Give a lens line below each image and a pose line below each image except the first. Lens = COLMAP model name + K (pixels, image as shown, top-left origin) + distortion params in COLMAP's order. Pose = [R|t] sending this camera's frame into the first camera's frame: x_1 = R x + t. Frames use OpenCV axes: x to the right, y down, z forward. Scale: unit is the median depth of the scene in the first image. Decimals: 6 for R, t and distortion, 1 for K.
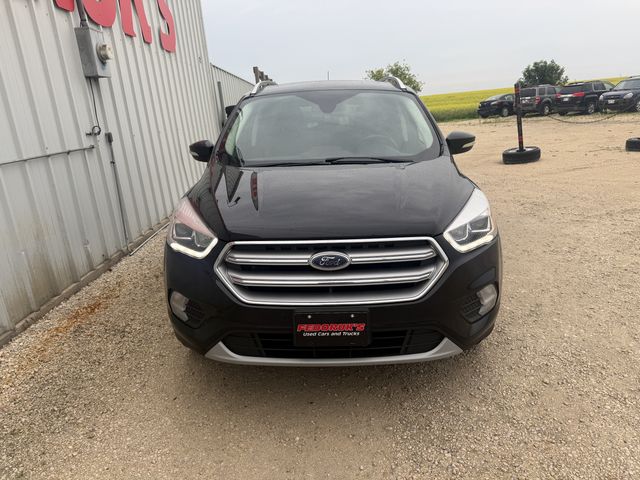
lens RADIAL K [[448.8, 0, 320.9], [0, 448.8, 227.3], [0, 0, 1]] dist [0.068070, -0.080156]
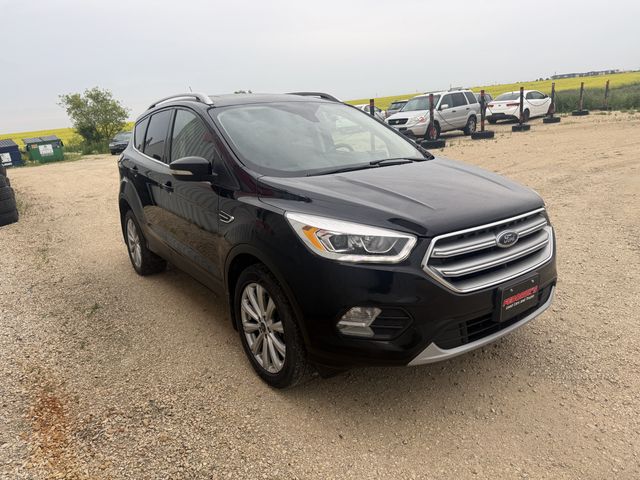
lens RADIAL K [[451.9, 0, 320.6], [0, 451.9, 224.6], [0, 0, 1]] dist [0.065582, -0.120854]
pose [[0.797159, -0.138543, 0.587659, -0.714653], [0.176734, 0.984228, -0.007703, -0.023236], [-0.577323, 0.110000, 0.809072, 0.238451]]
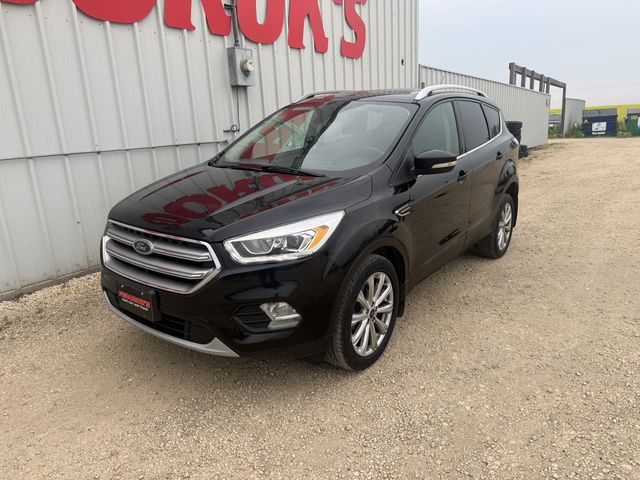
lens RADIAL K [[451.9, 0, 320.6], [0, 451.9, 224.6], [0, 0, 1]] dist [0.065582, -0.120854]
pose [[0.814786, 0.162296, -0.556582, 0.789195], [-0.160593, 0.985634, 0.052312, -0.091537], [0.557076, 0.046760, 0.829144, 0.164852]]
